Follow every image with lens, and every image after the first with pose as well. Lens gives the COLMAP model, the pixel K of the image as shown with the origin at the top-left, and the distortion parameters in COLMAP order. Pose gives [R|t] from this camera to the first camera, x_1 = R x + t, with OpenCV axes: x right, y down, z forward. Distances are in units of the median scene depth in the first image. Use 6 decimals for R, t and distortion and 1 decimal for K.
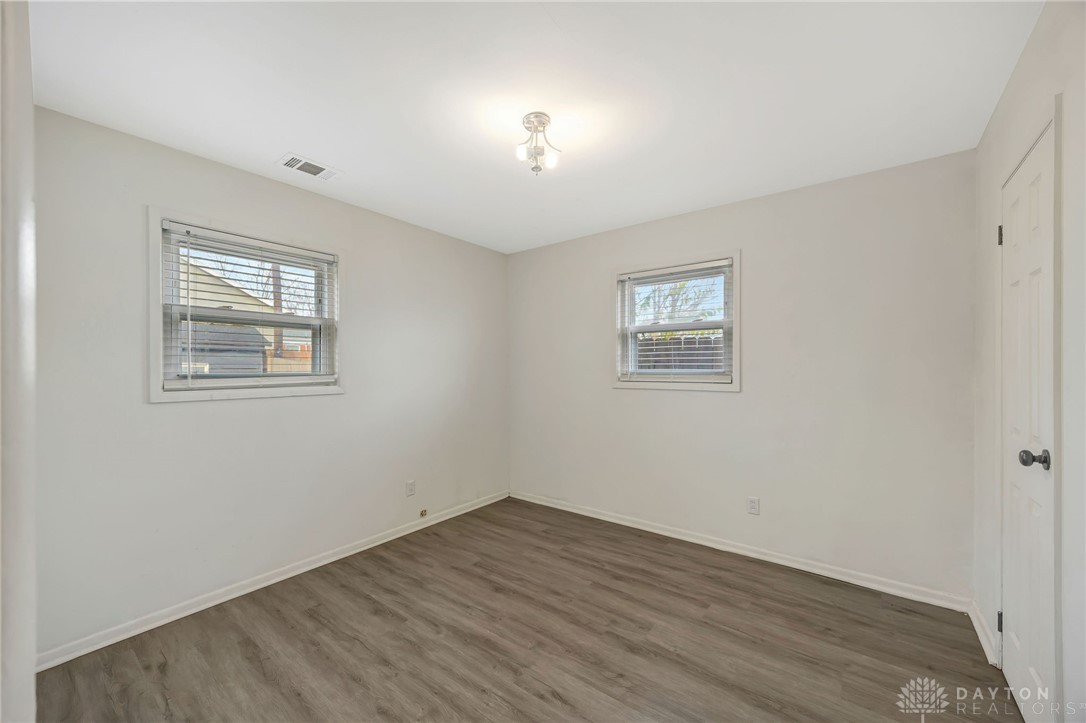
lens RADIAL K [[418.7, 0, 542.9], [0, 418.7, 369.3], [0, 0, 1]] dist [-0.000248, -0.000090]
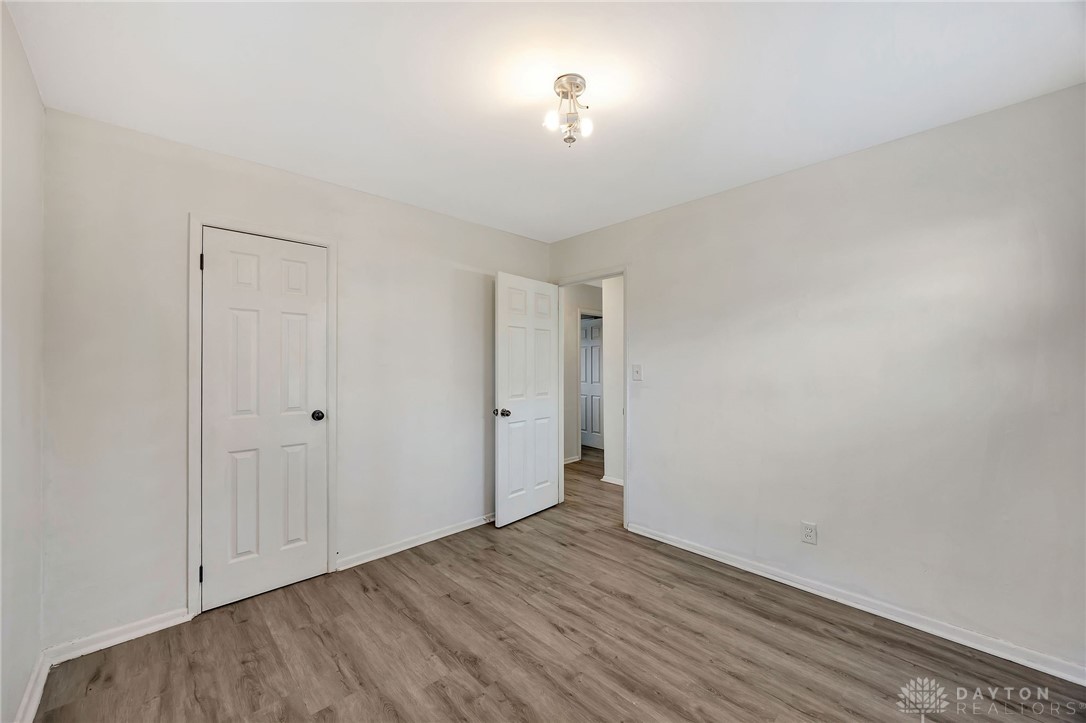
lens RADIAL K [[418.7, 0, 542.9], [0, 418.7, 369.3], [0, 0, 1]] dist [-0.000248, -0.000090]
pose [[-0.989914, 0.008047, 0.141443, -0.083334], [0.008689, 0.999955, 0.003926, 0.000532], [-0.141405, 0.005116, -0.989939, 1.923572]]
